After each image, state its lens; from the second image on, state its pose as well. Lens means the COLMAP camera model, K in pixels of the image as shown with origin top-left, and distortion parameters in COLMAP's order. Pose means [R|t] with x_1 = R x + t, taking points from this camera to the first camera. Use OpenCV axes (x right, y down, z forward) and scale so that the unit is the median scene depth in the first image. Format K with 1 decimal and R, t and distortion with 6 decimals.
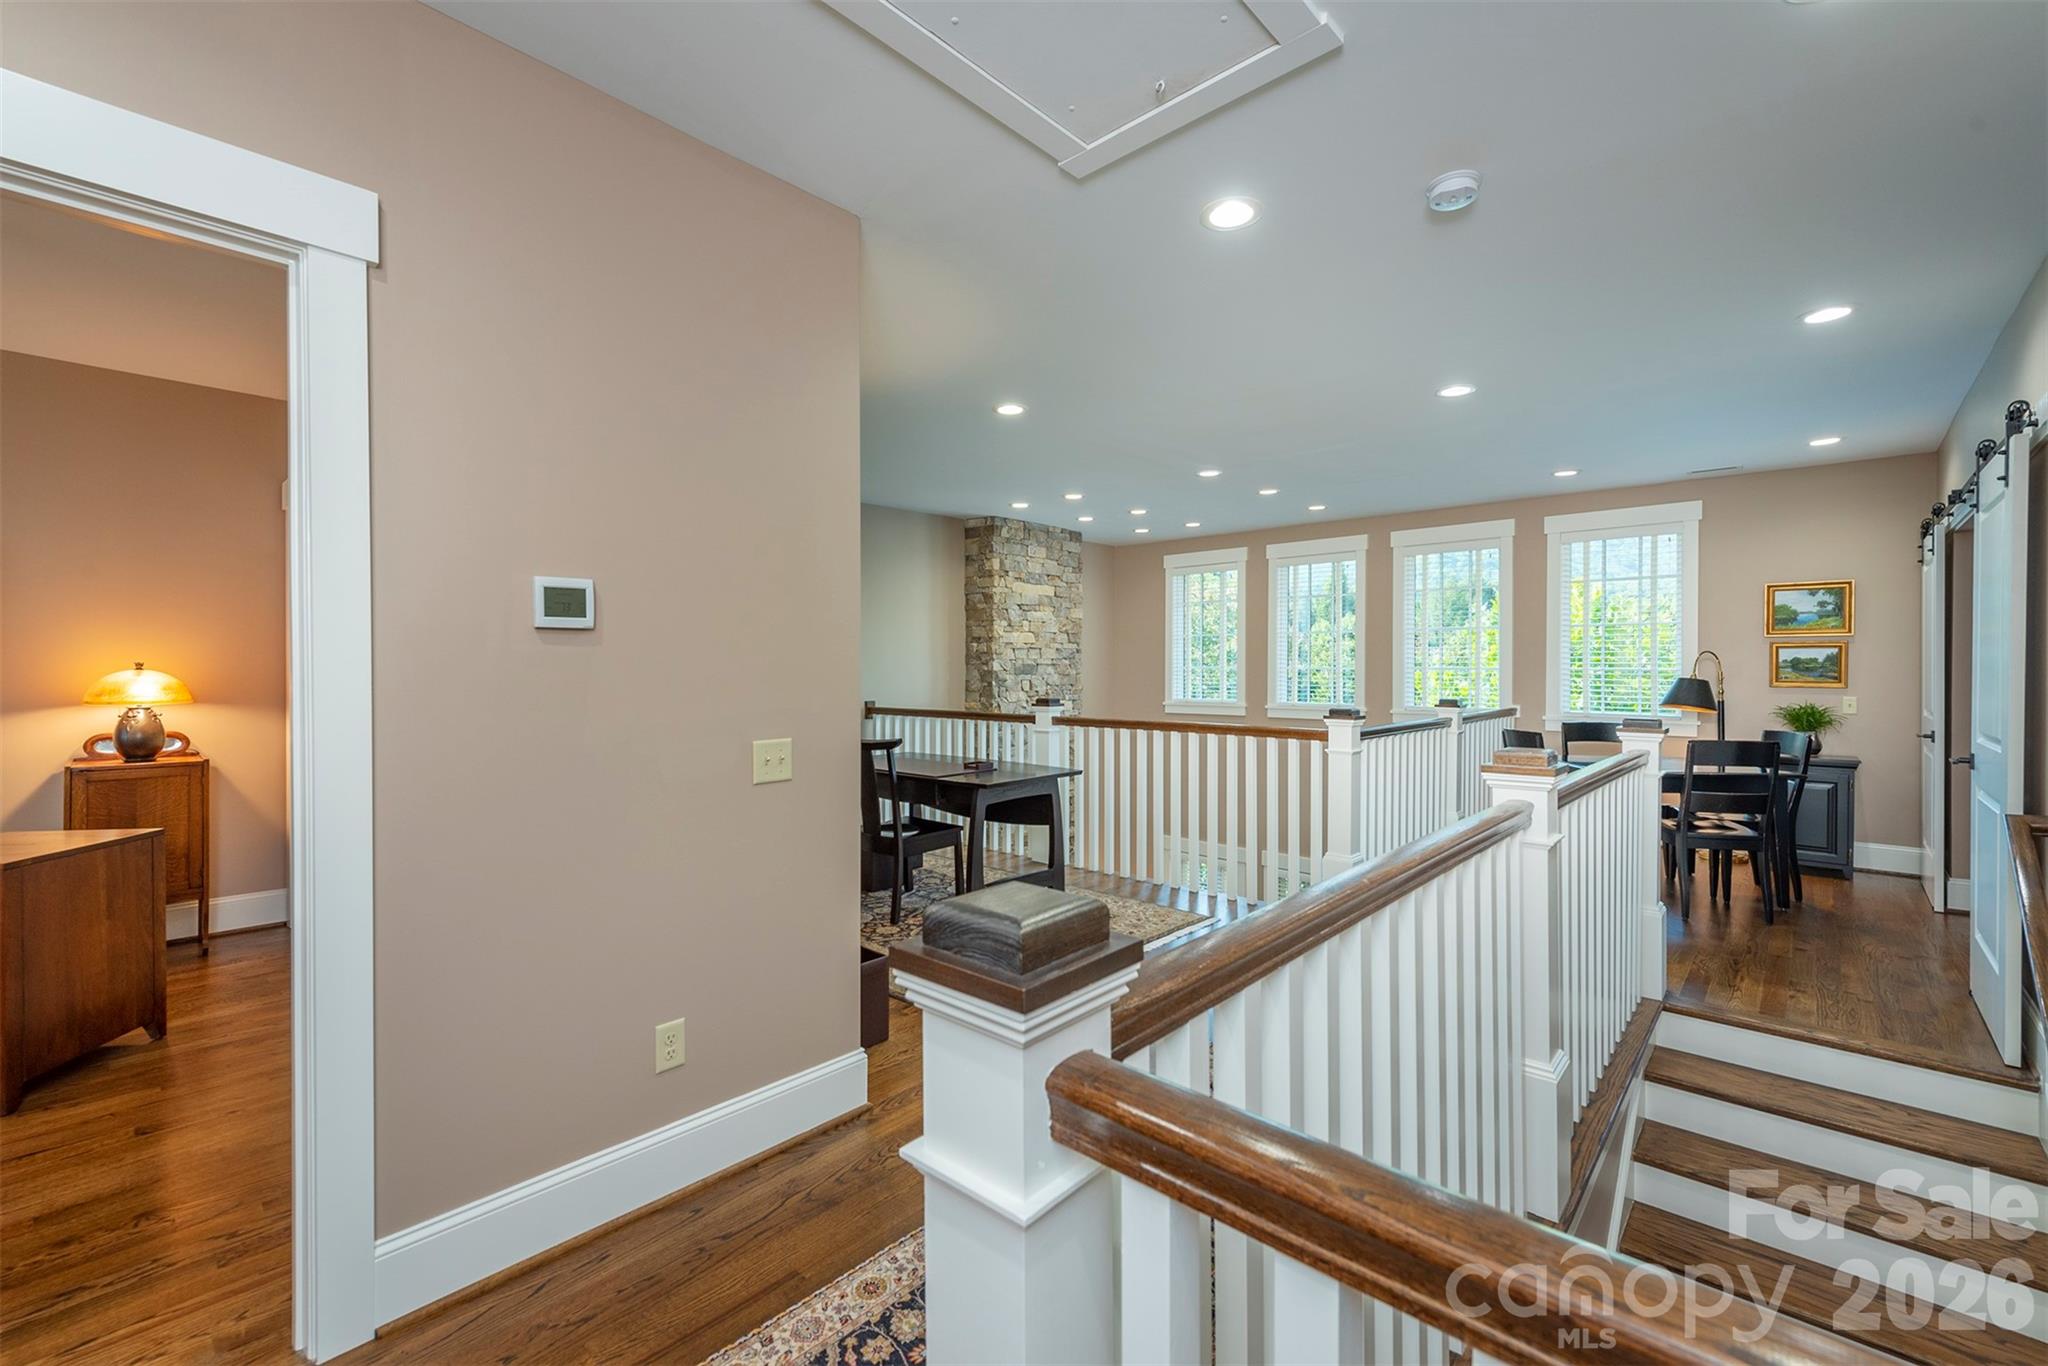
lens RADIAL K [[837.1, 0, 1024.0], [0, 837.1, 683.0], [0, 0, 1]] dist [0.001714, -0.000155]
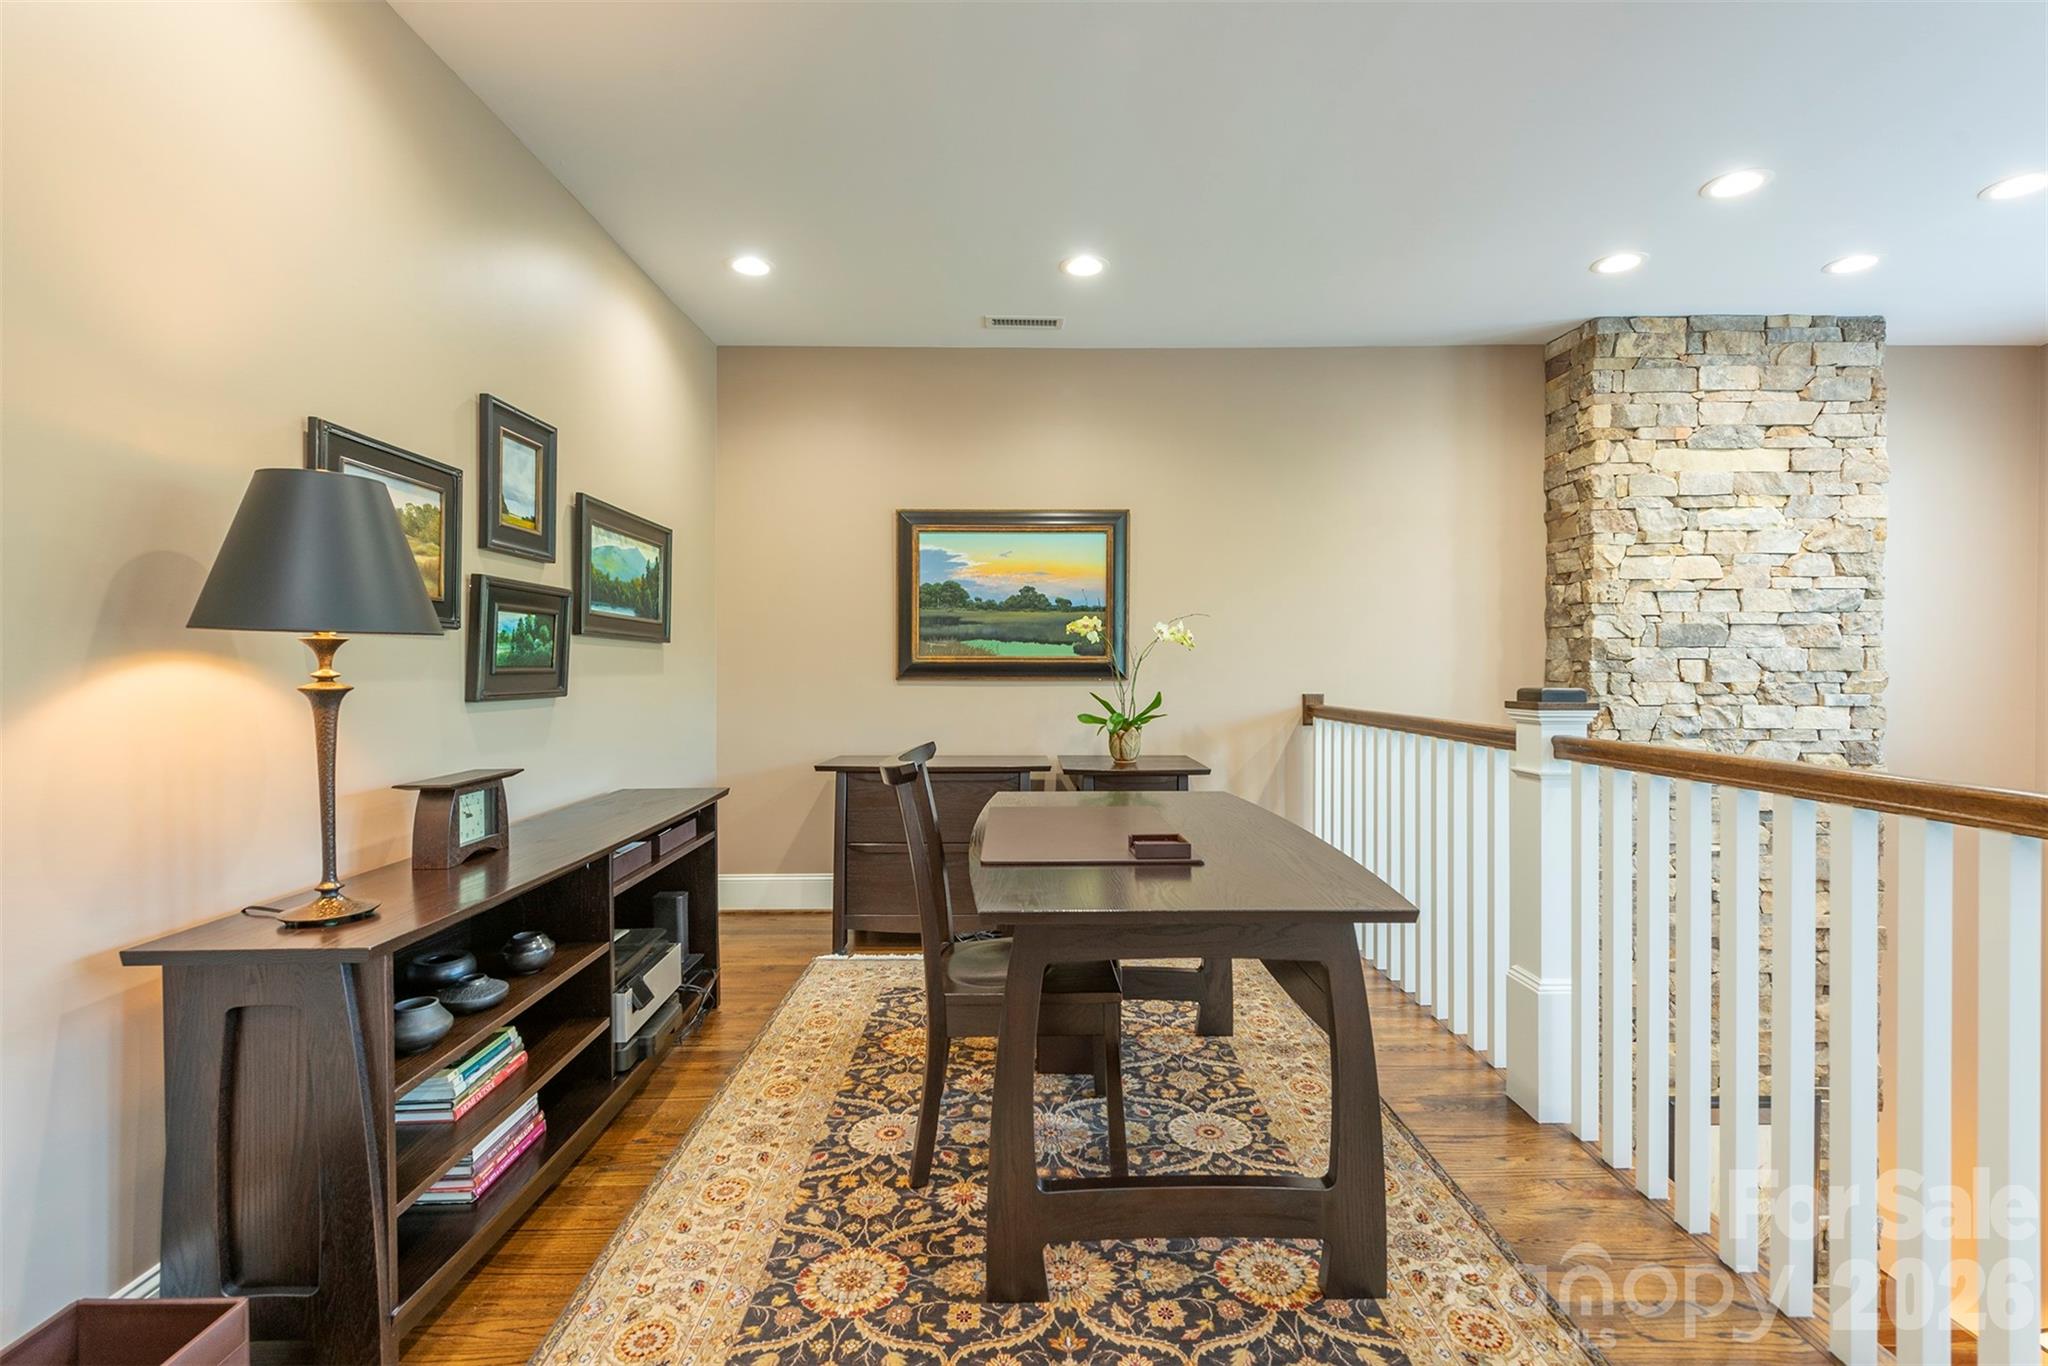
lens RADIAL K [[928.1, 0, 1024.0], [0, 928.1, 683.0], [0, 0, 1]] dist [-0.001200, -0.000342]
pose [[0.680560, 0.010631, -0.732615, 0.132259], [-0.010776, 0.999932, 0.004500, 0.012028], [0.732613, 0.004832, 0.680628, 0.393605]]
